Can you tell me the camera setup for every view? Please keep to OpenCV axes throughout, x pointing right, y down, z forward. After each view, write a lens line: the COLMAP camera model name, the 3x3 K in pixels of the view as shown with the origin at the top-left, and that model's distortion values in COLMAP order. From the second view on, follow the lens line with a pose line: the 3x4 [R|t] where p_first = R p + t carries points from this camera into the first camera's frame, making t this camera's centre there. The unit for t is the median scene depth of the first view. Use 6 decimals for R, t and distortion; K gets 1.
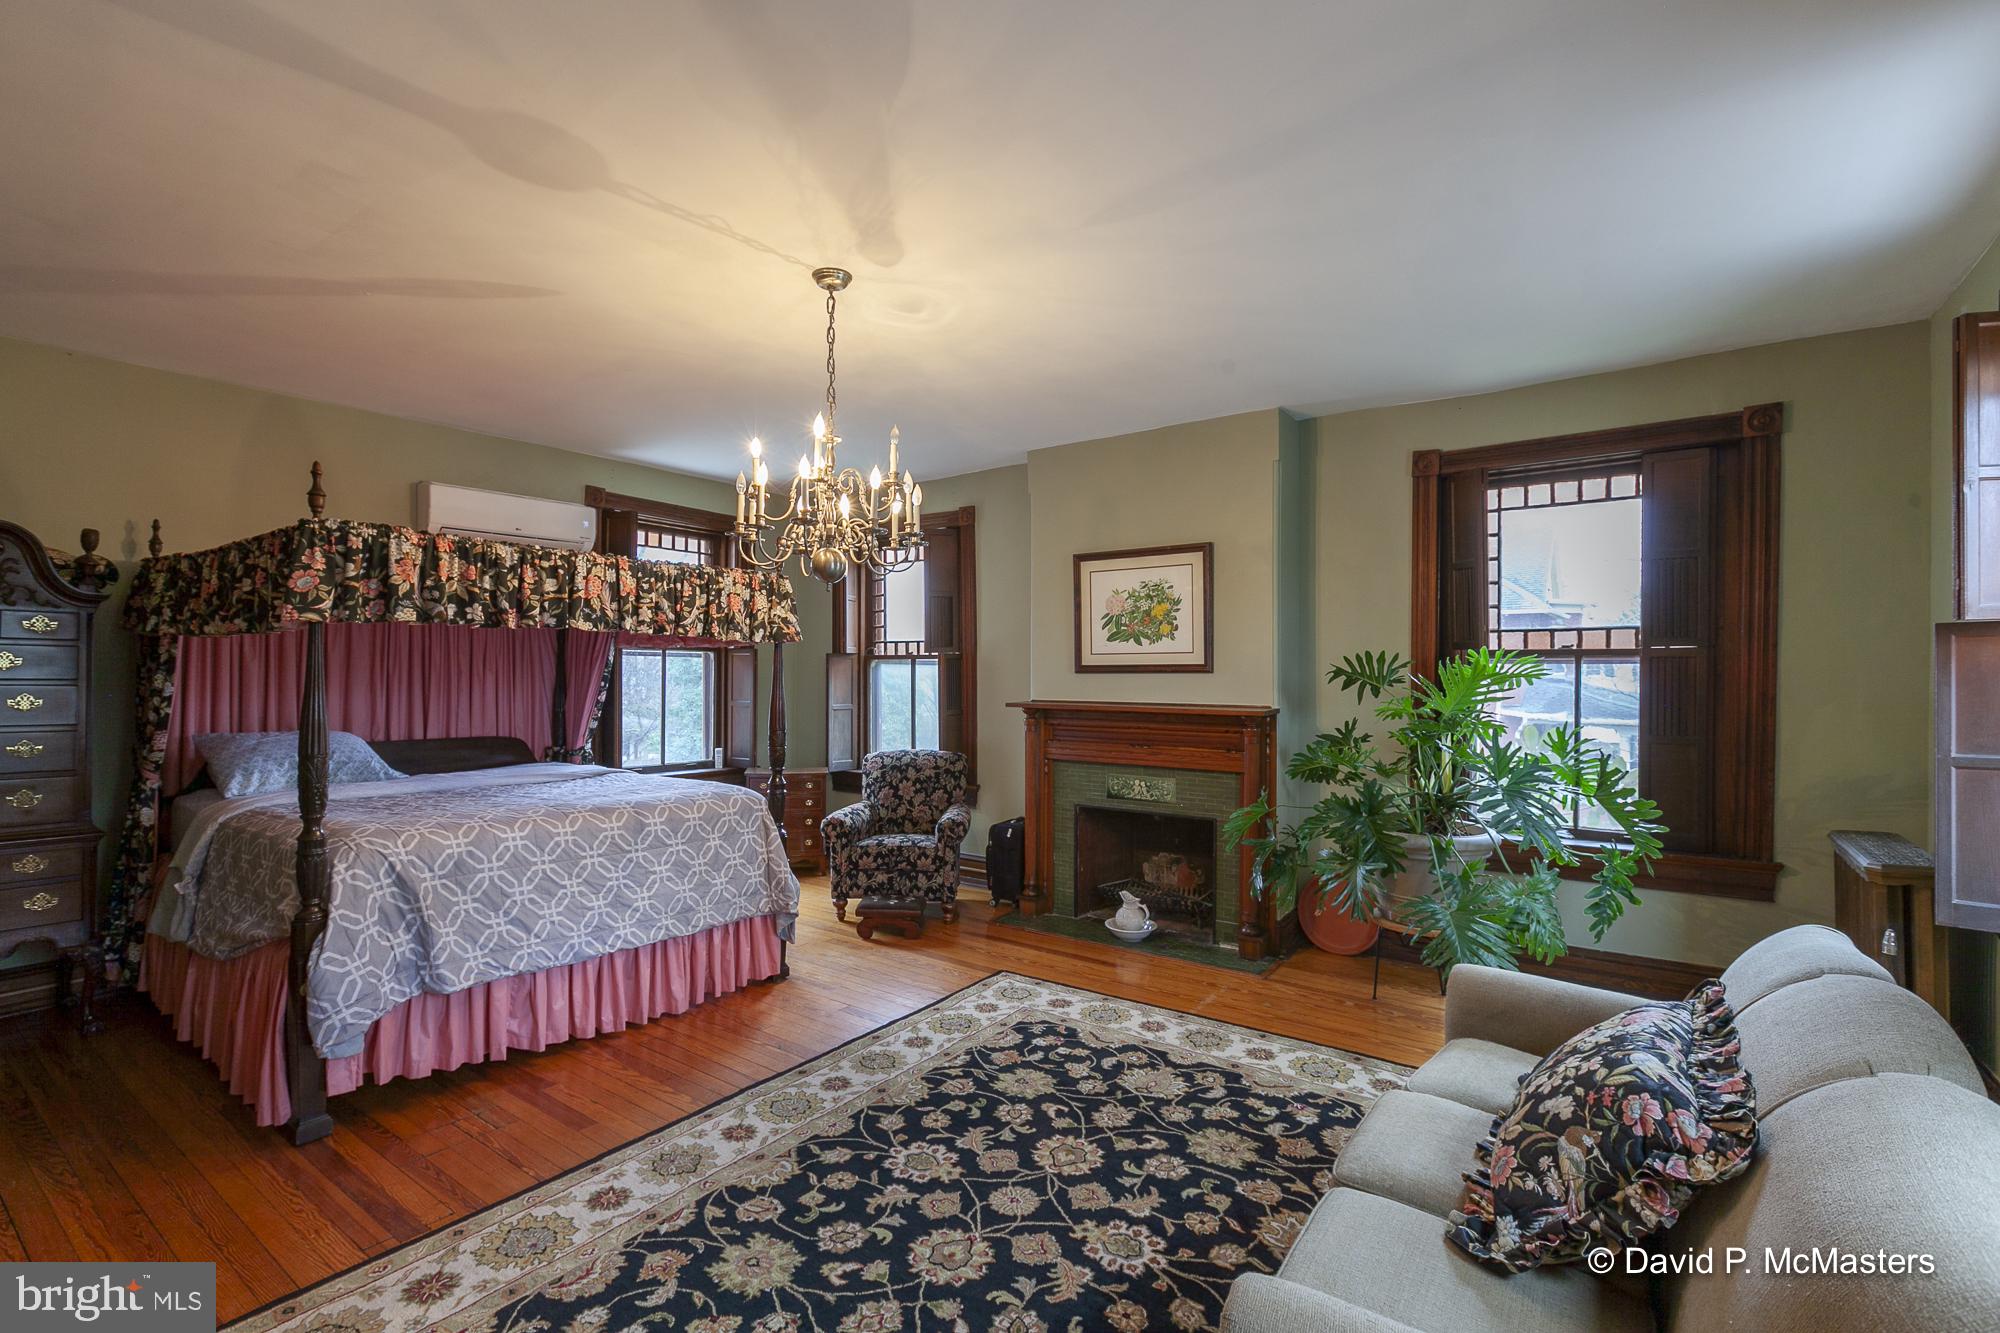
lens RADIAL K [[905.8, 0, 1005.9], [0, 905.8, 671.3], [0, 0, 1]] dist [0.003744, -0.000829]
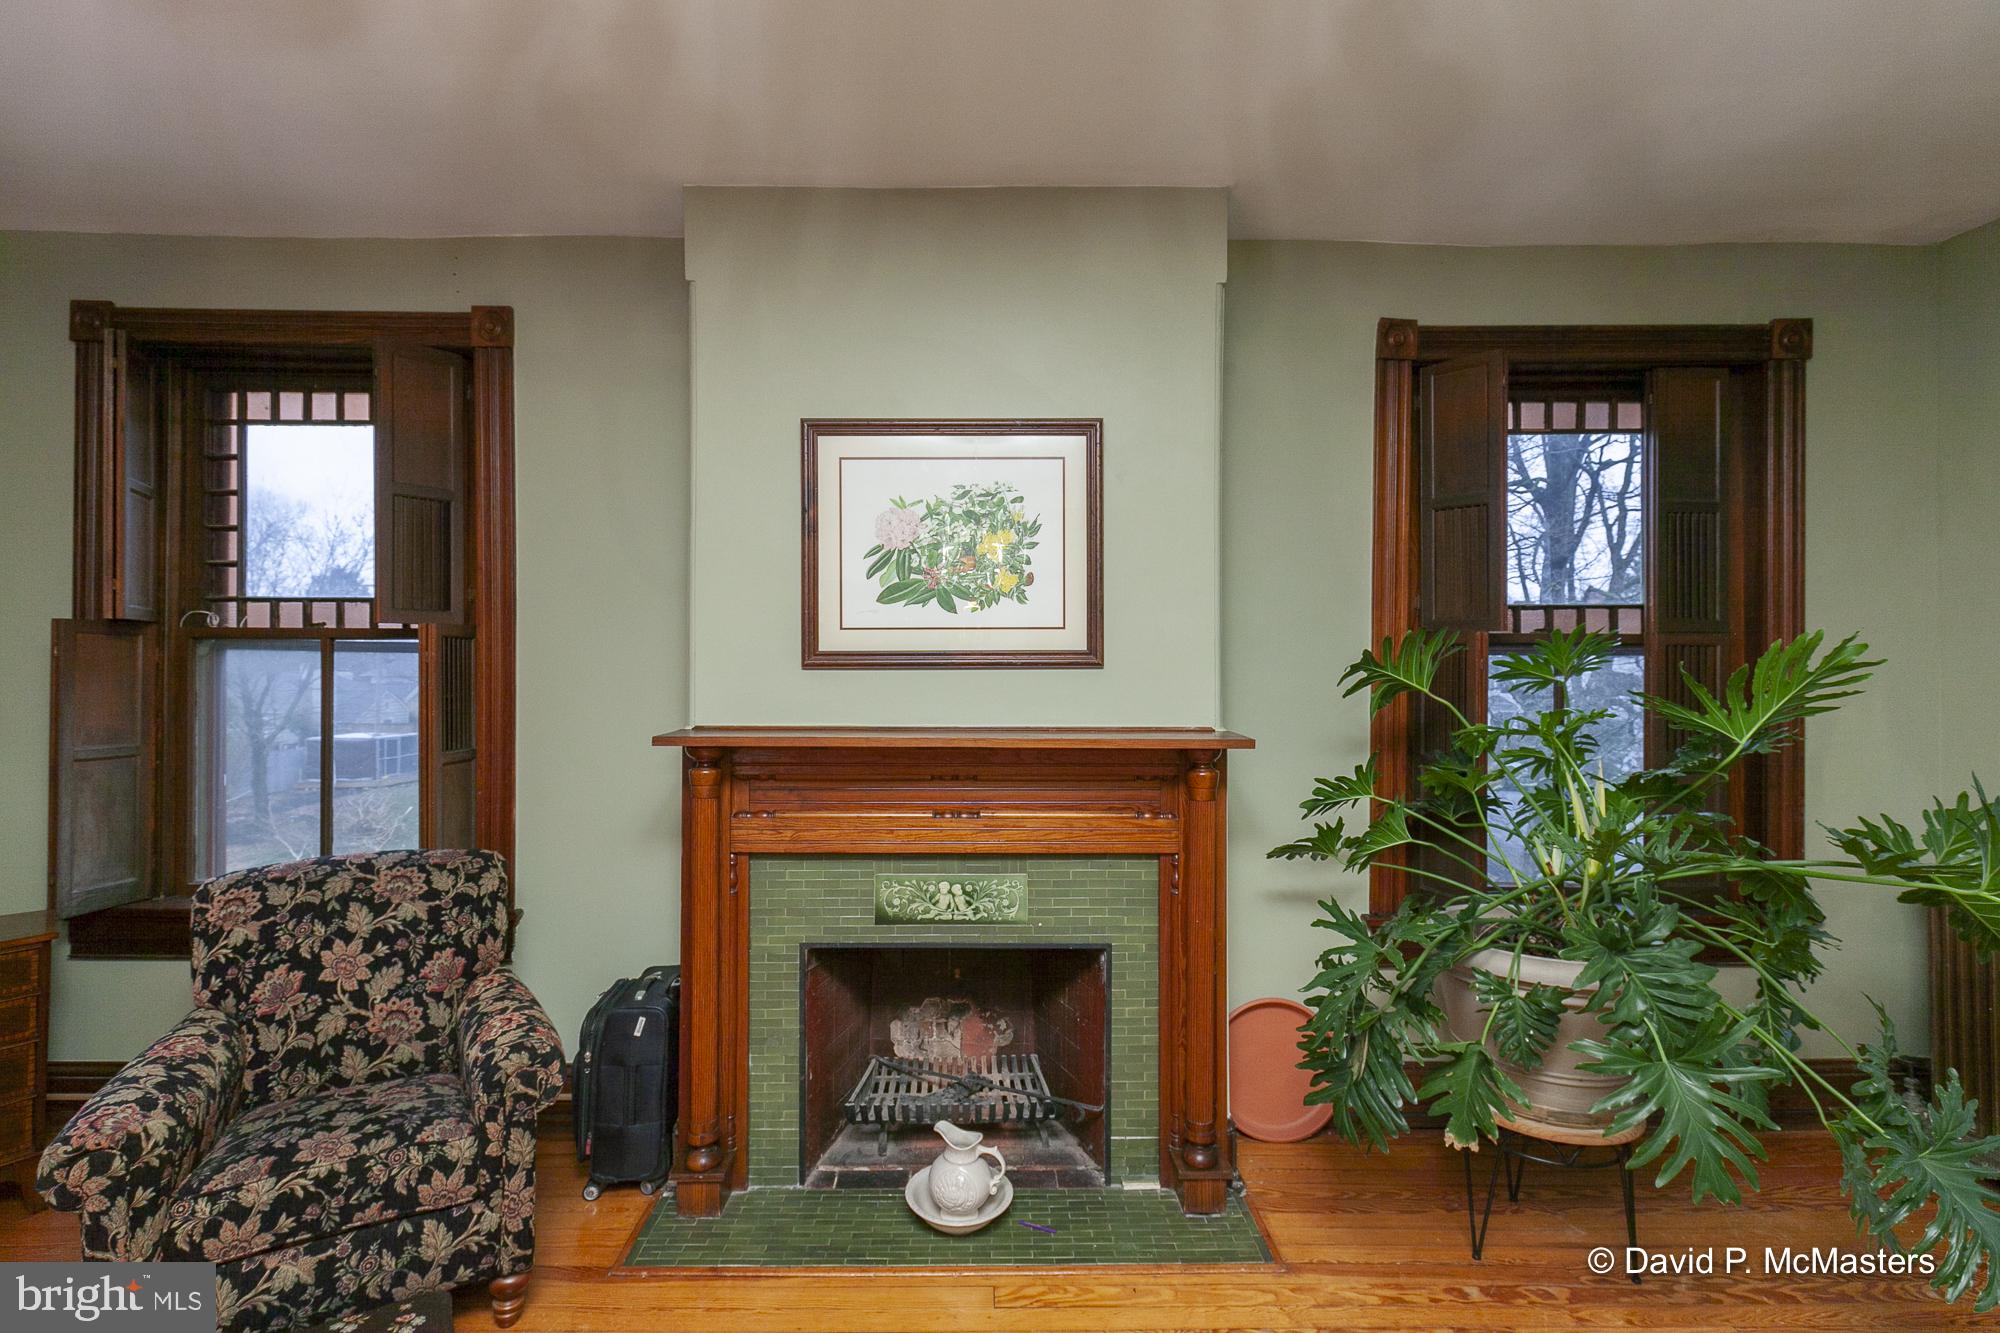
lens RADIAL K [[905.8, 0, 992.2], [0, 905.8, 668.6], [0, 0, 1]] dist [0.003744, -0.000829]
pose [[0.814604, 0.003714, 0.580005, -0.121608], [0.000834, 0.999971, -0.007575, 0.006083], [-0.580017, 0.006654, 0.814577, 0.569595]]
